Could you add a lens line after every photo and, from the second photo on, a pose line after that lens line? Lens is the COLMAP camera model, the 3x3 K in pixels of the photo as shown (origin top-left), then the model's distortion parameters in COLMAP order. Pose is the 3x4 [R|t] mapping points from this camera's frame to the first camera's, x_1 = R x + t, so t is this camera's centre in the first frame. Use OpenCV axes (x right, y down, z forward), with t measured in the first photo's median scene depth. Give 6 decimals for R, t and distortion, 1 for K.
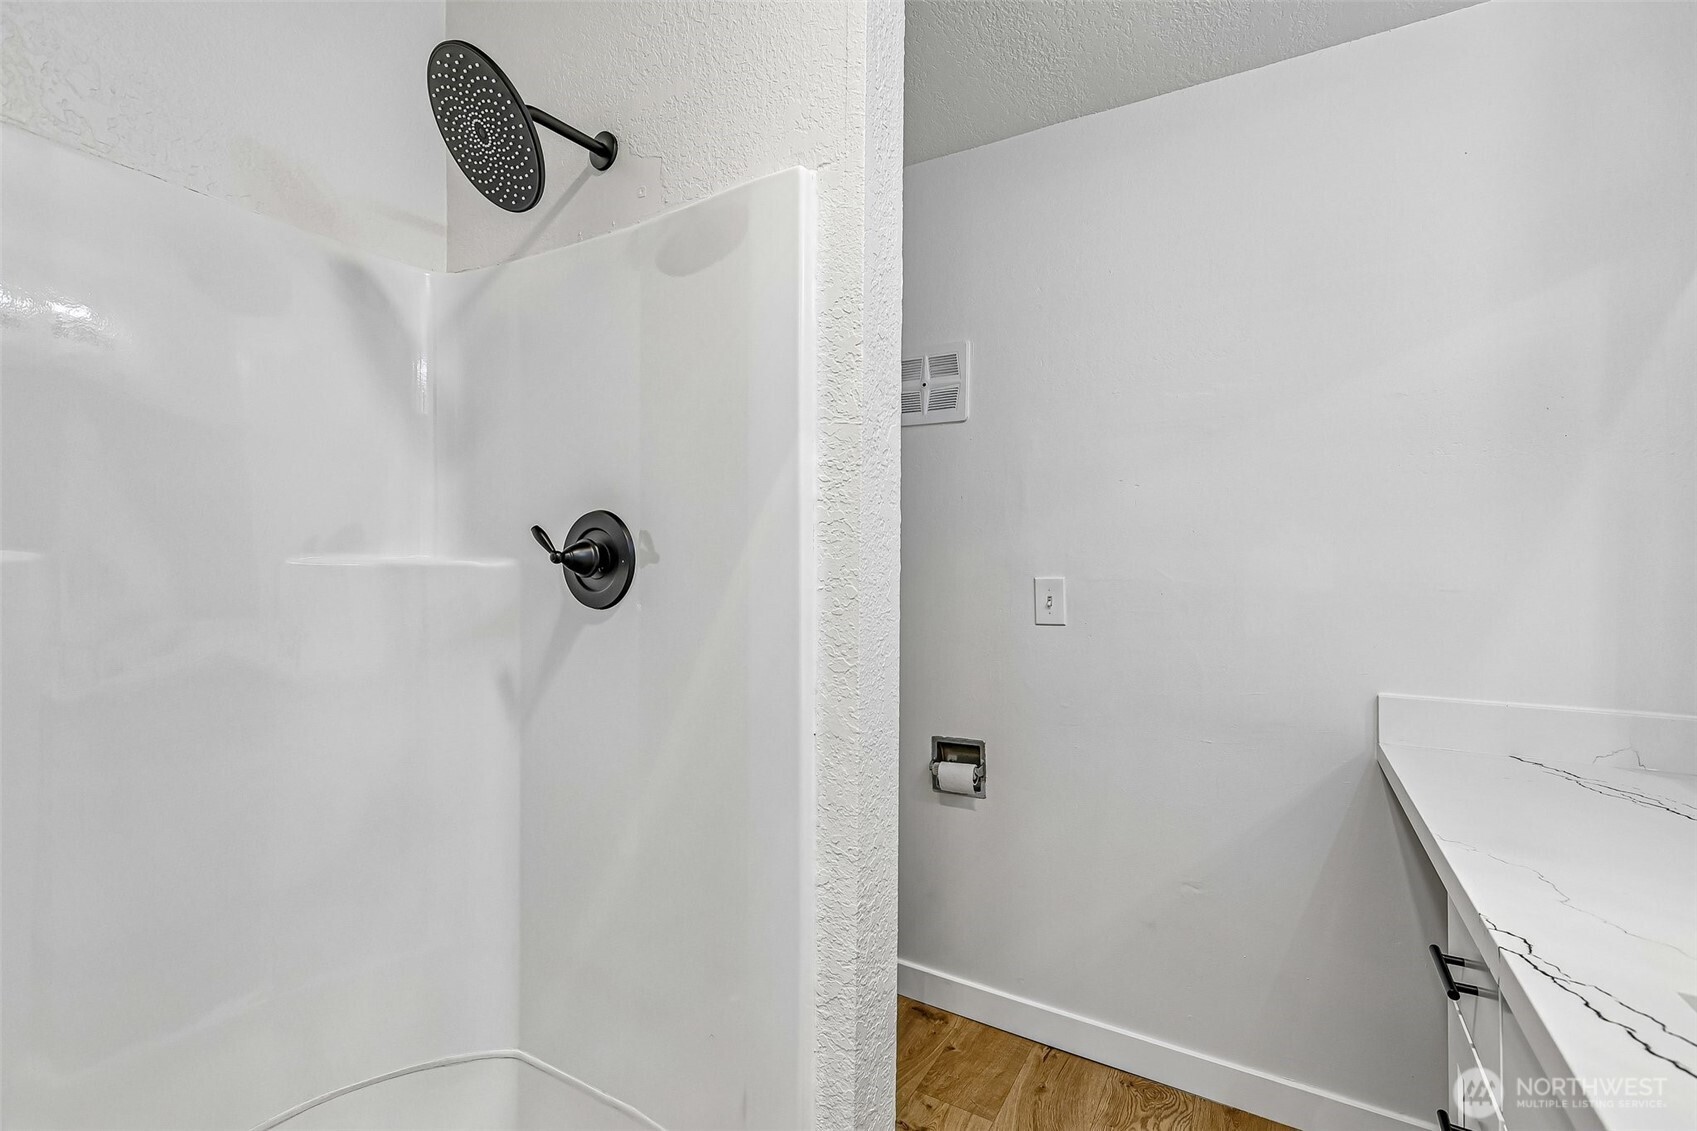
lens RADIAL K [[718.3, 0, 847.1], [0, 718.3, 571.8], [0, 0, 1]] dist [0.001272, 0.000062]
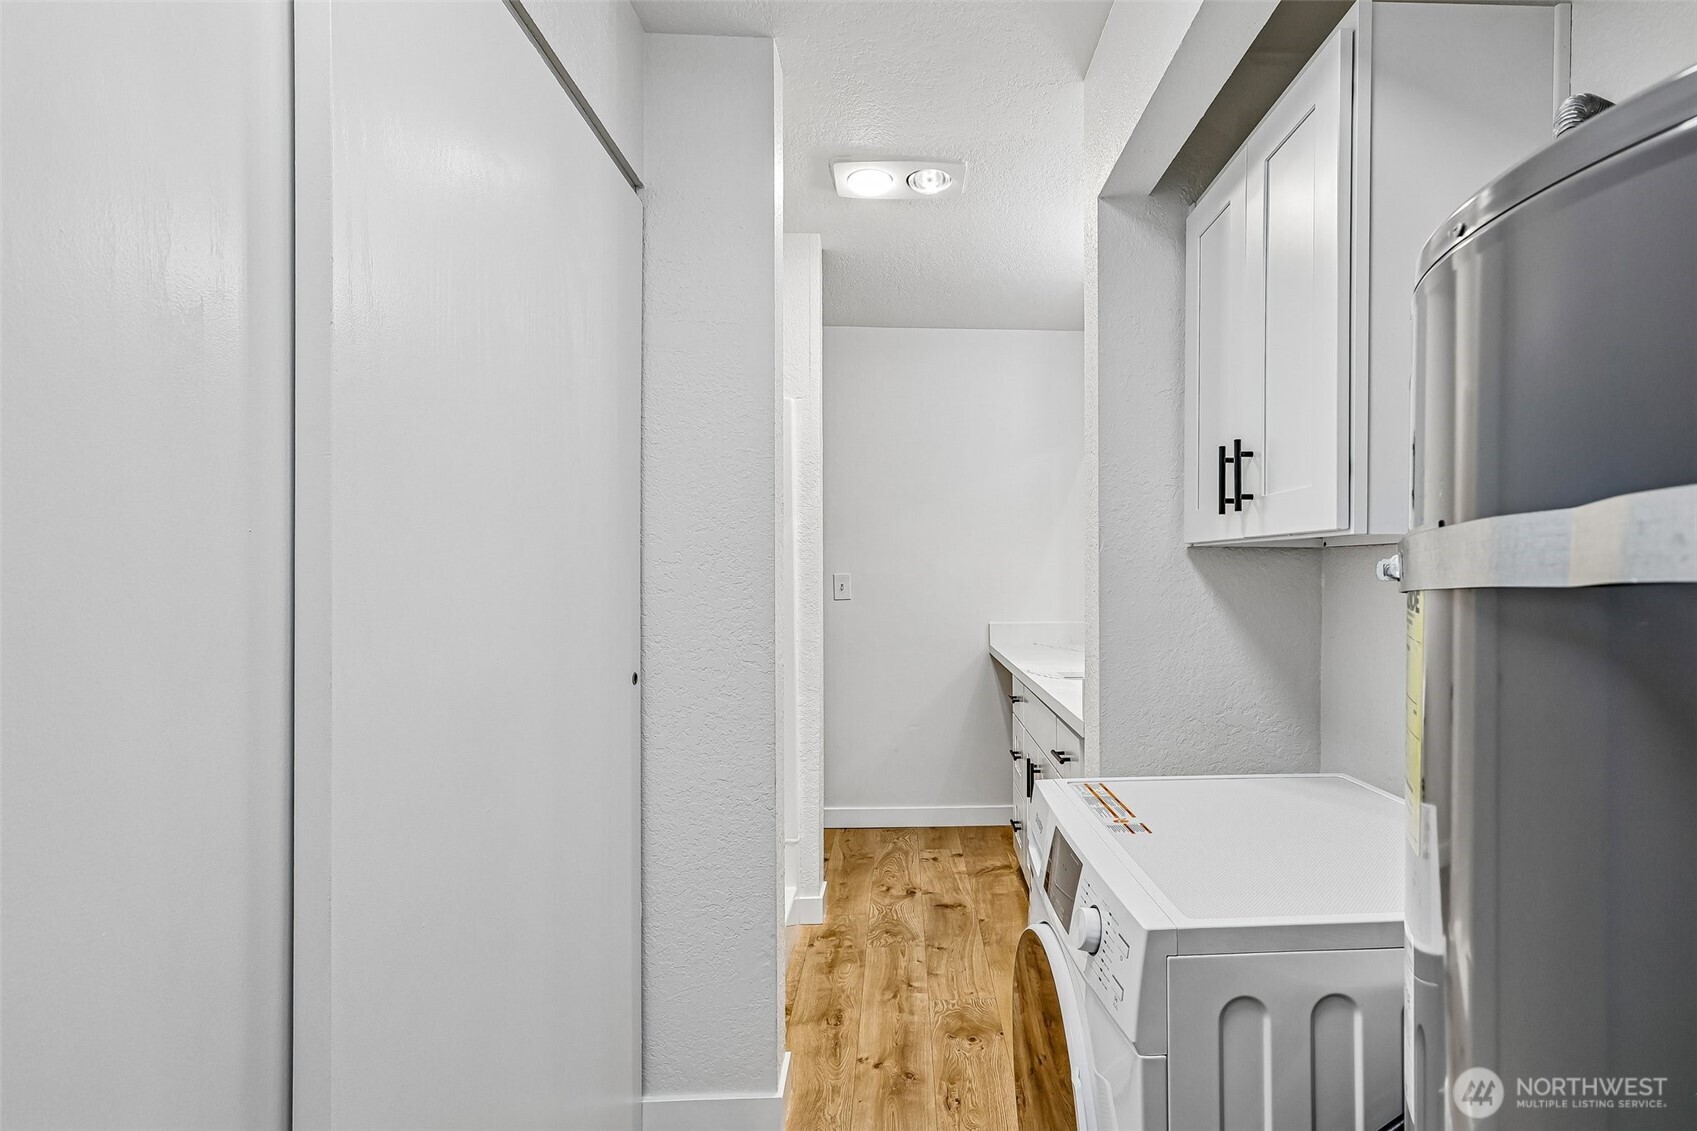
lens RADIAL K [[756.9, 0, 852.7], [0, 756.9, 571.4], [0, 0, 1]] dist [0.001470, 0.000097]
pose [[0.886474, -0.008663, 0.462698, -0.668261], [0.008185, 0.999962, 0.003041, -0.004502], [-0.462707, 0.001091, 0.886511, -0.825375]]
